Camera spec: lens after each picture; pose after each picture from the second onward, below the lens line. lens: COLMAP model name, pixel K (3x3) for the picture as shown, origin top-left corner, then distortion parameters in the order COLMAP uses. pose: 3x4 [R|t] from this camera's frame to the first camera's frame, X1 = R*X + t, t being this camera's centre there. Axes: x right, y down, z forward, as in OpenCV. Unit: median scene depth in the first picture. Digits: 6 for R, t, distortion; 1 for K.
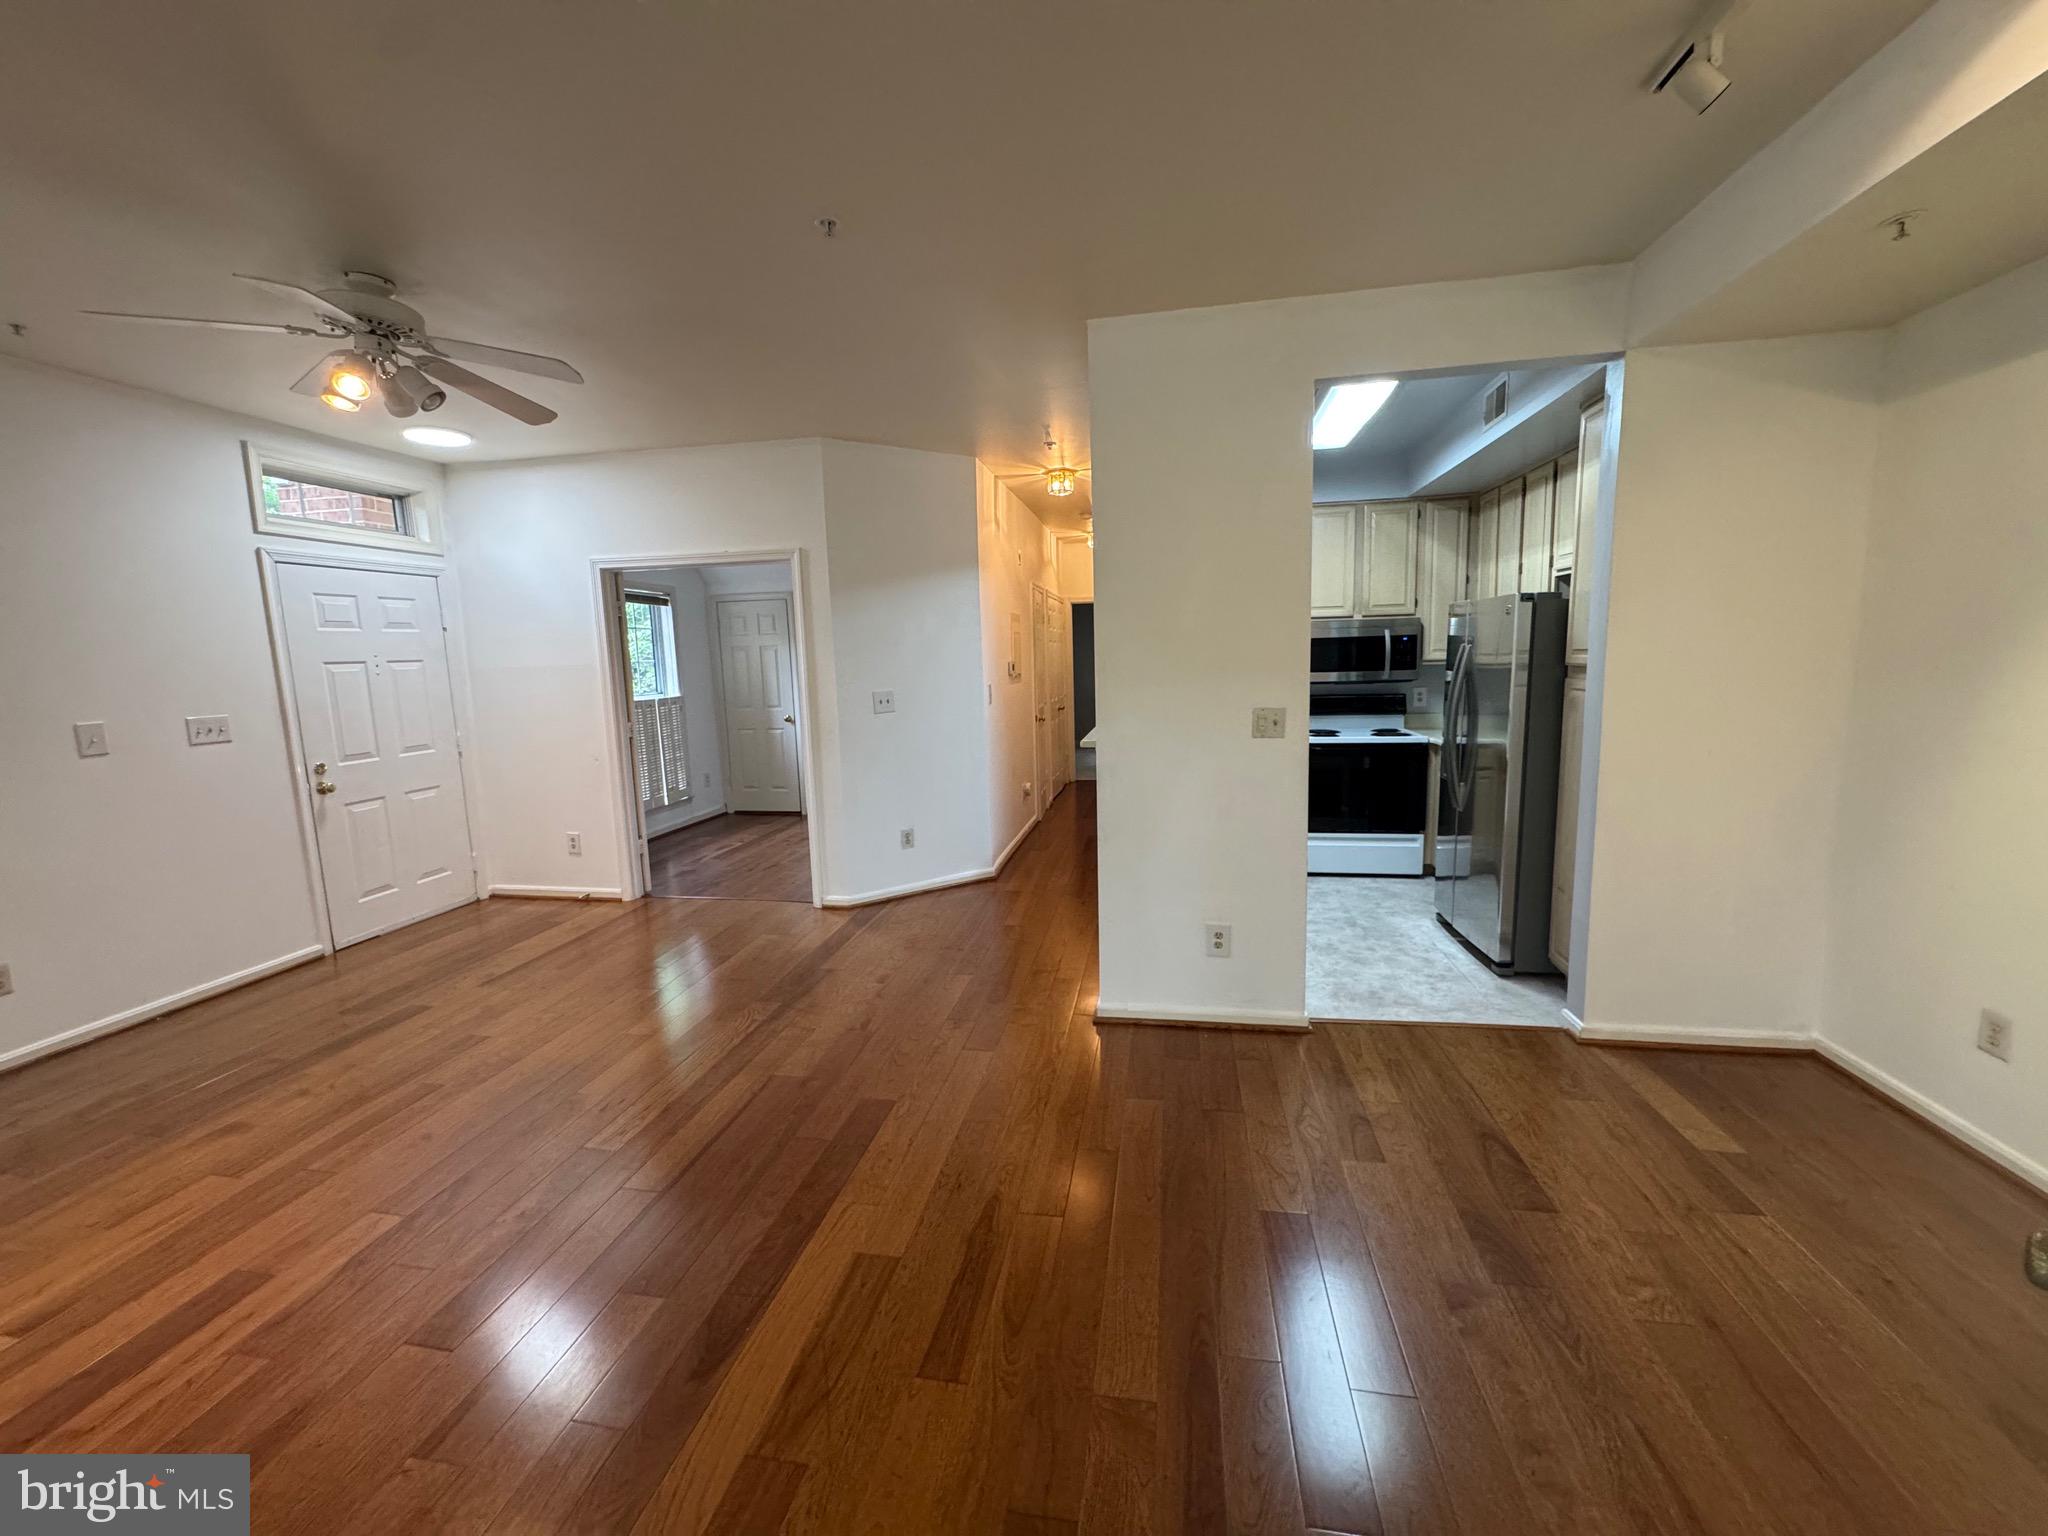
lens RADIAL K [[819.2, 0, 1018.7], [0, 819.2, 757.0], [0, 0, 1]] dist [0.000222, 0.000031]
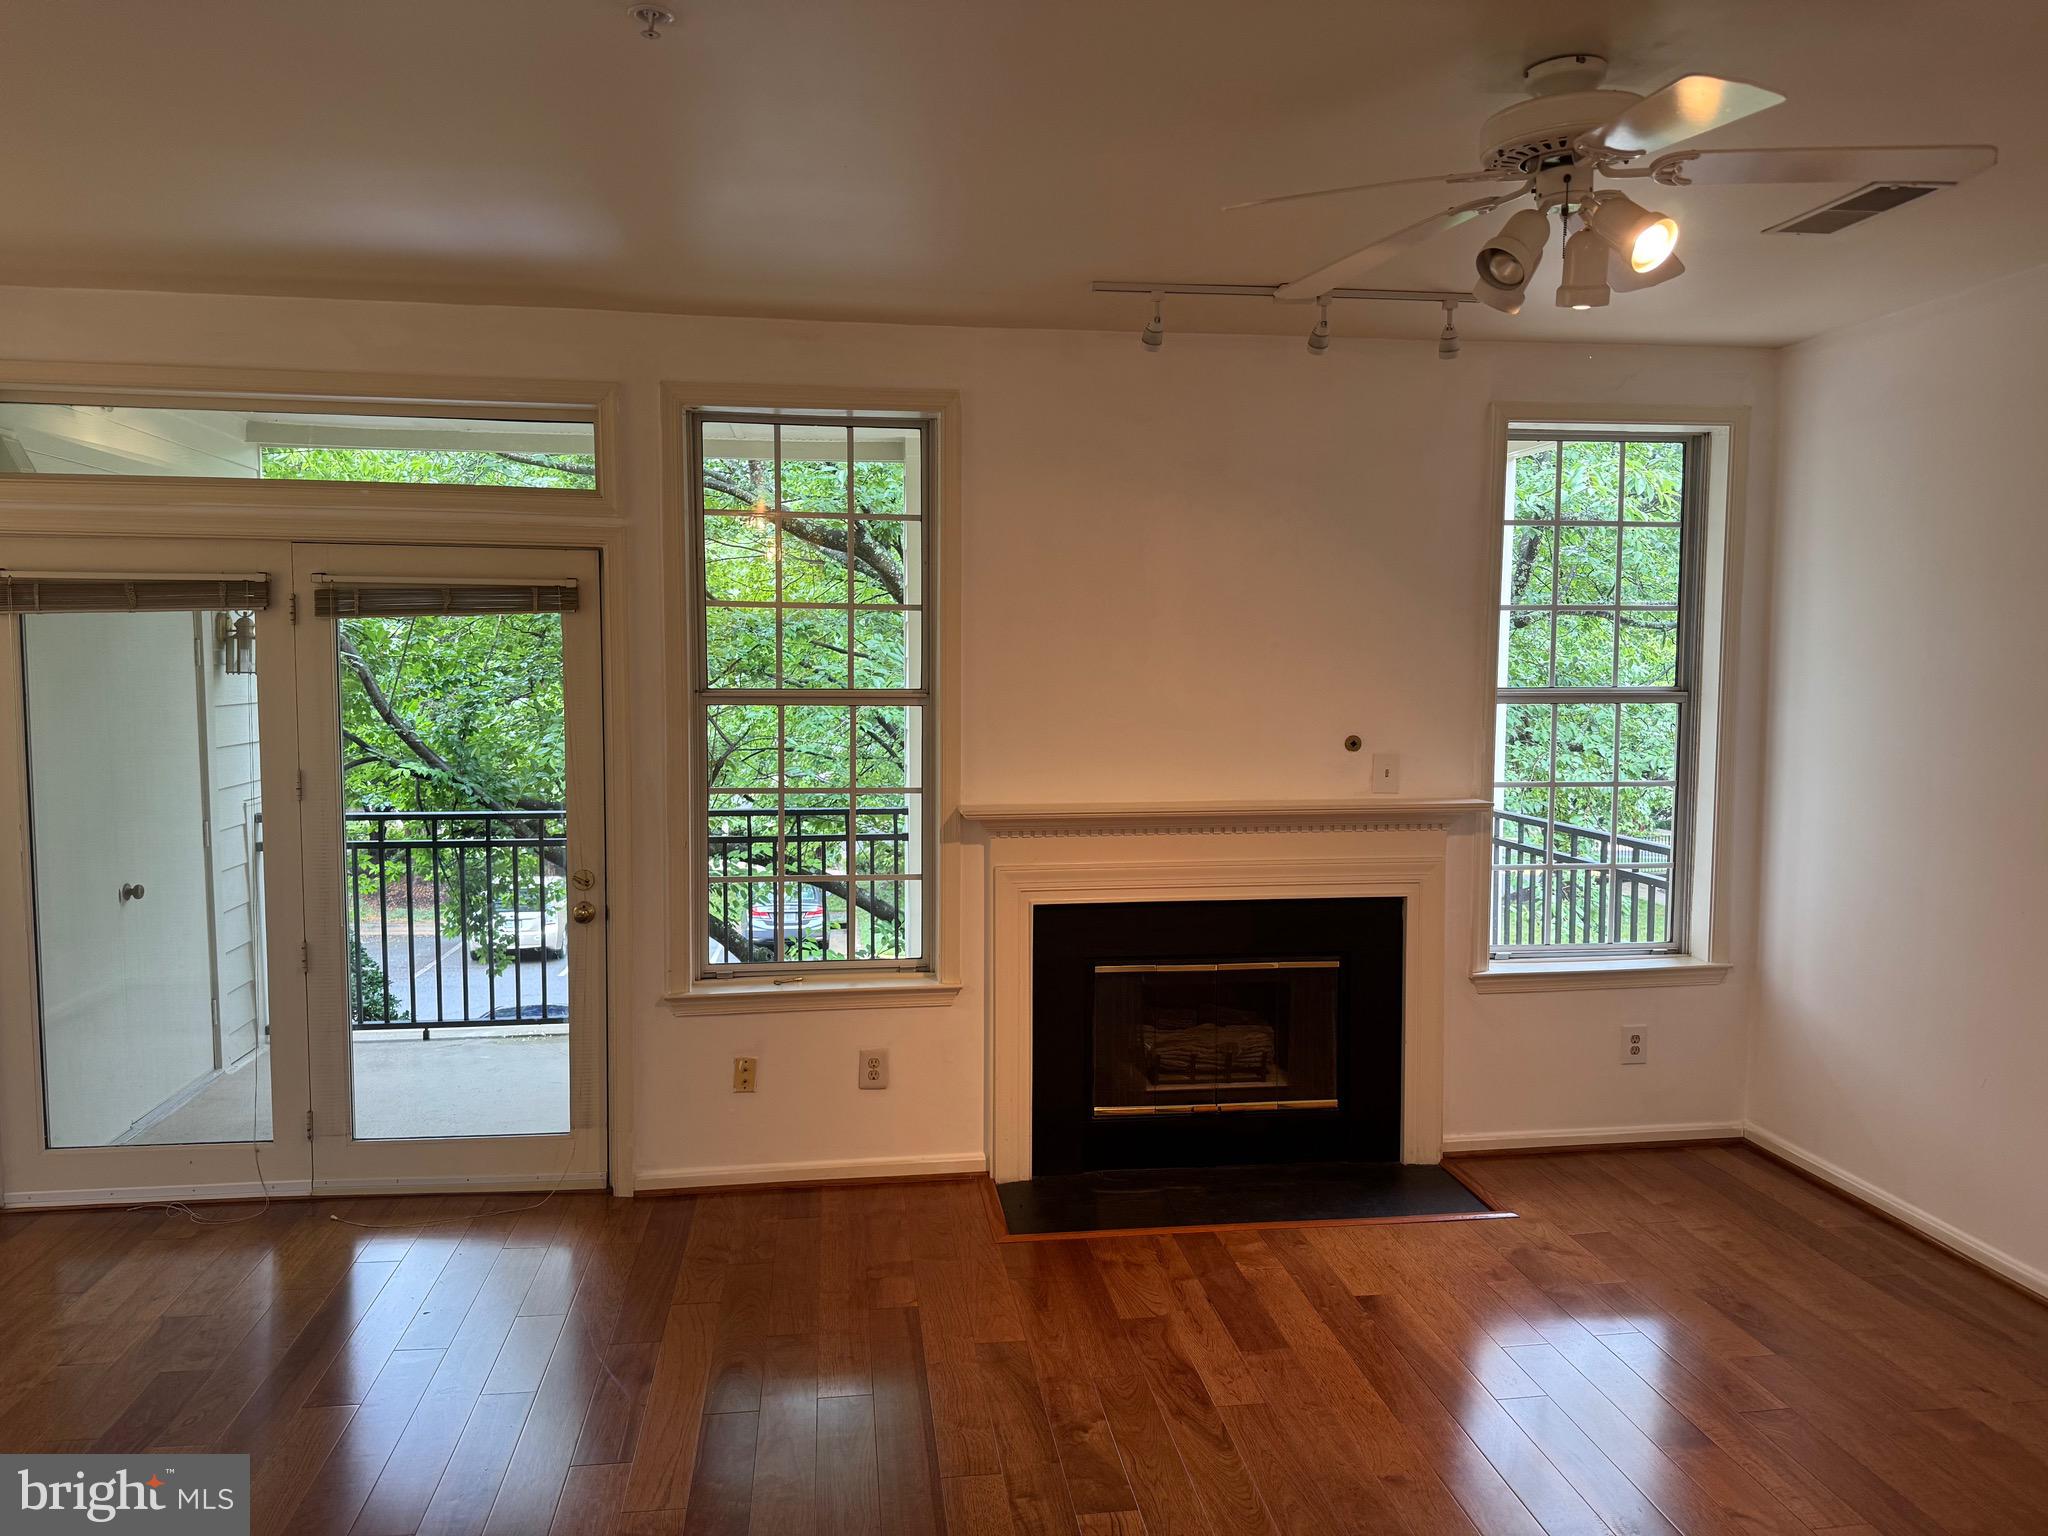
lens RADIAL K [[1424.8, 0, 1024.0], [0, 1424.8, 768.0], [0, 0, 1]] dist [0.117163, -0.188446]
pose [[-0.948362, 0.051099, -0.313048, -0.065257], [-0.016111, 0.977904, 0.208431, -0.173262], [0.316782, 0.202711, -0.926584, 1.012338]]
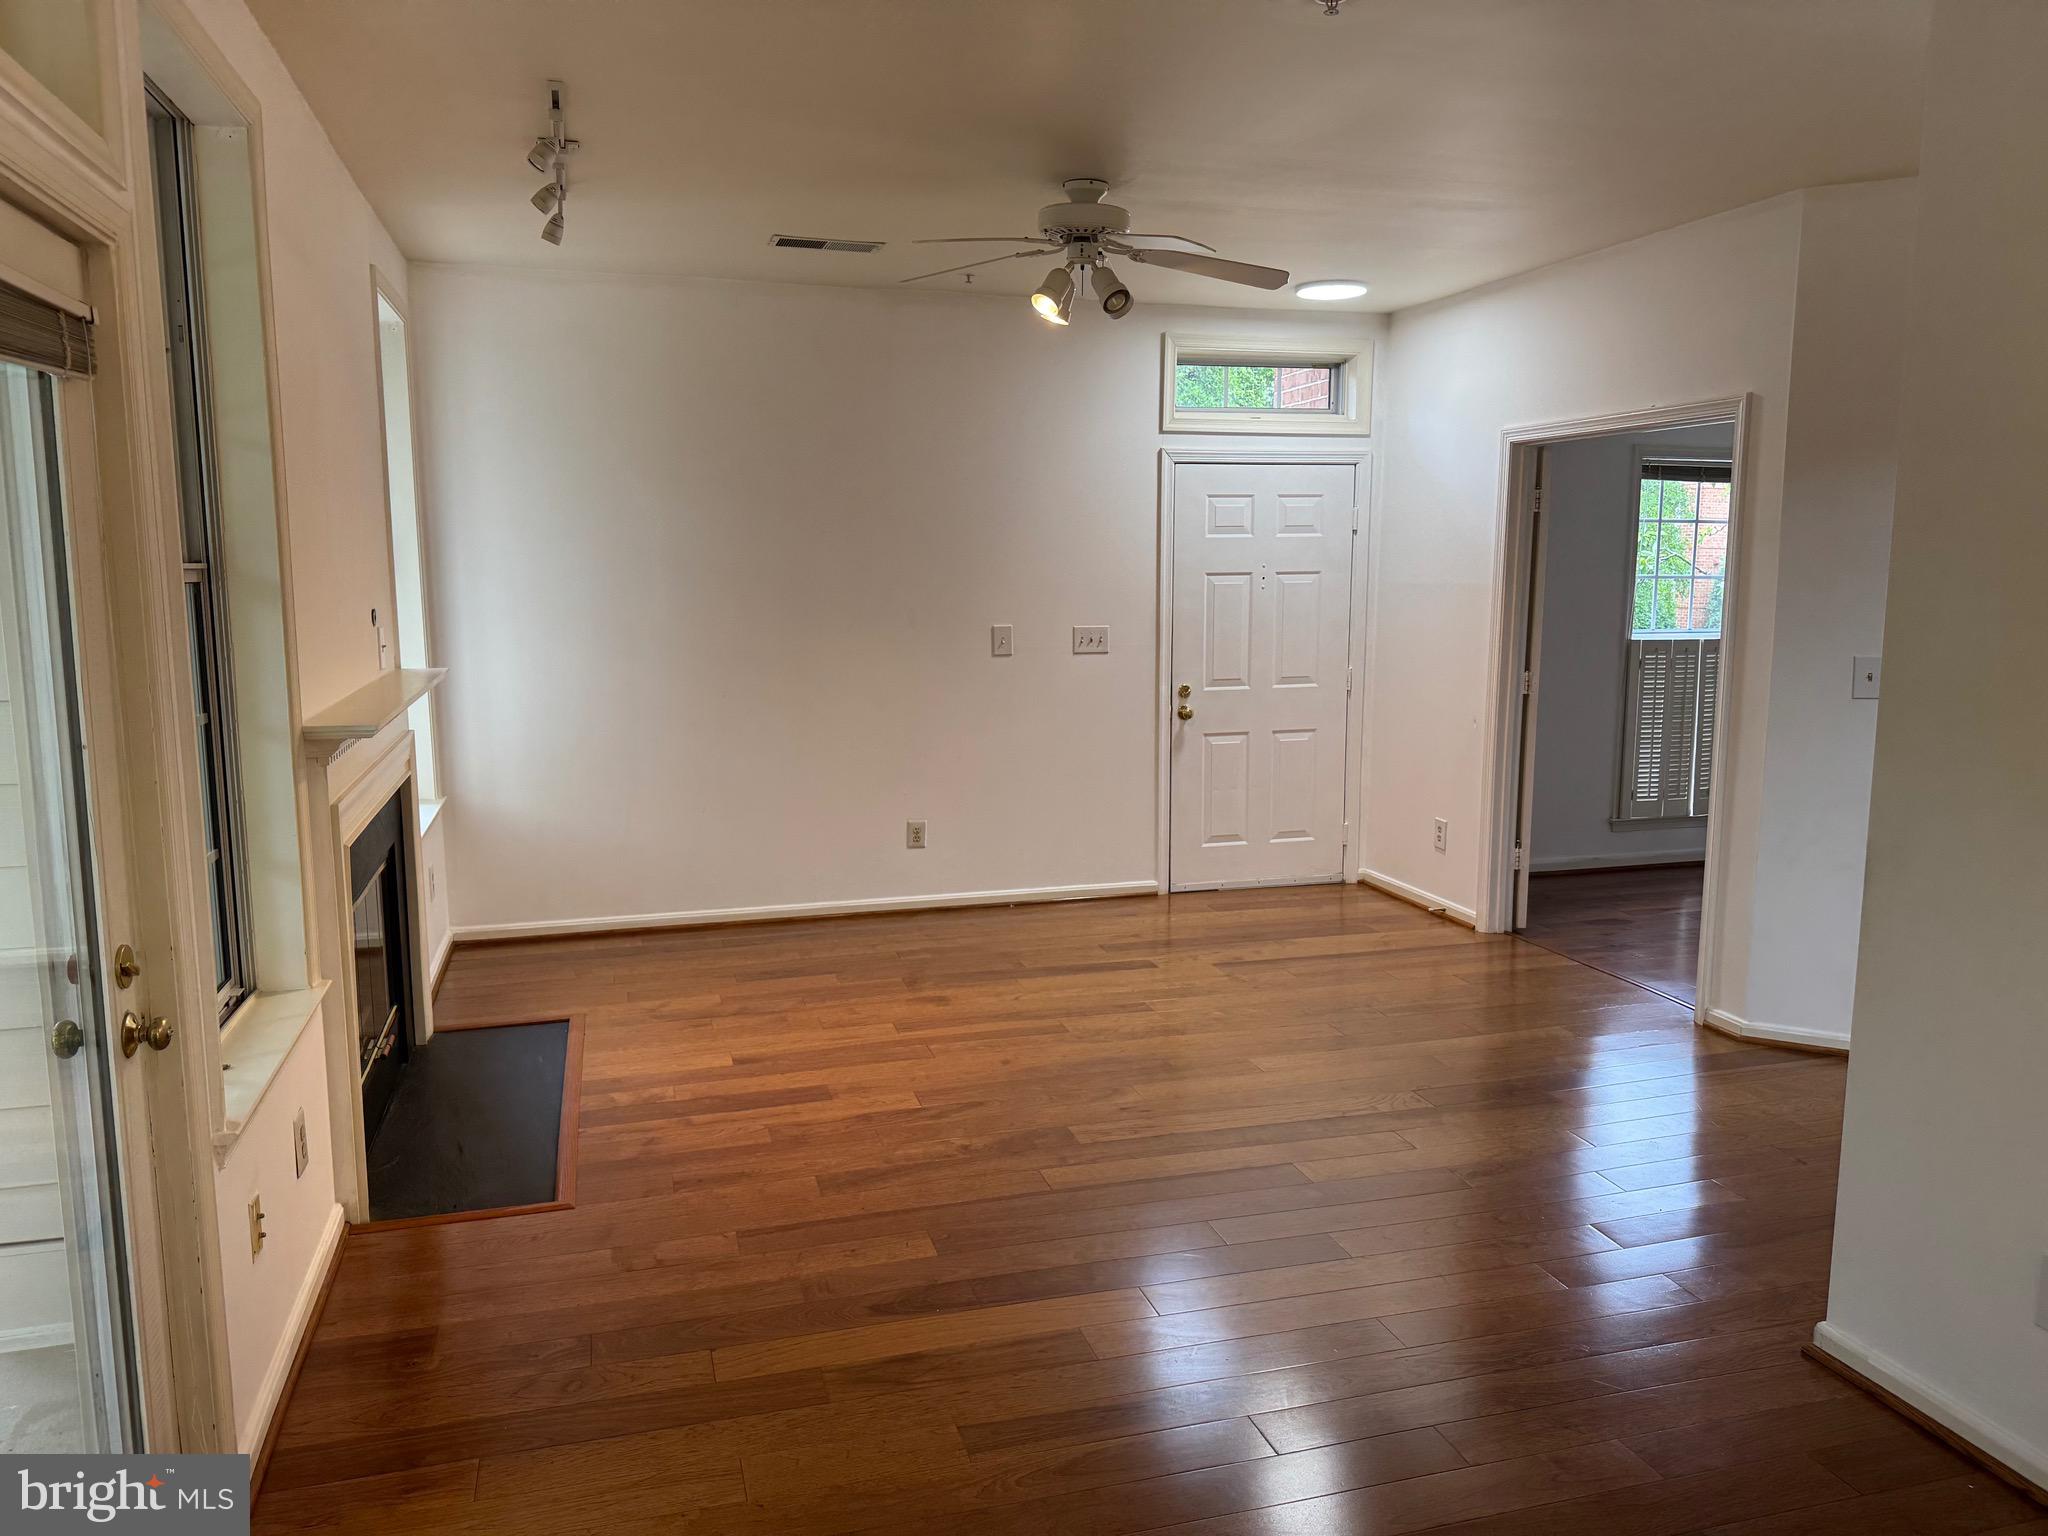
lens RADIAL K [[1424.8, 0, 1024.0], [0, 1424.8, 768.0], [0, 0, 1]] dist [0.117163, -0.188446]
pose [[0.450962, 0.152557, -0.879409, 0.416558], [-0.126101, 0.986291, 0.106434, -0.042106], [0.883590, 0.062896, 0.464017, 0.104504]]
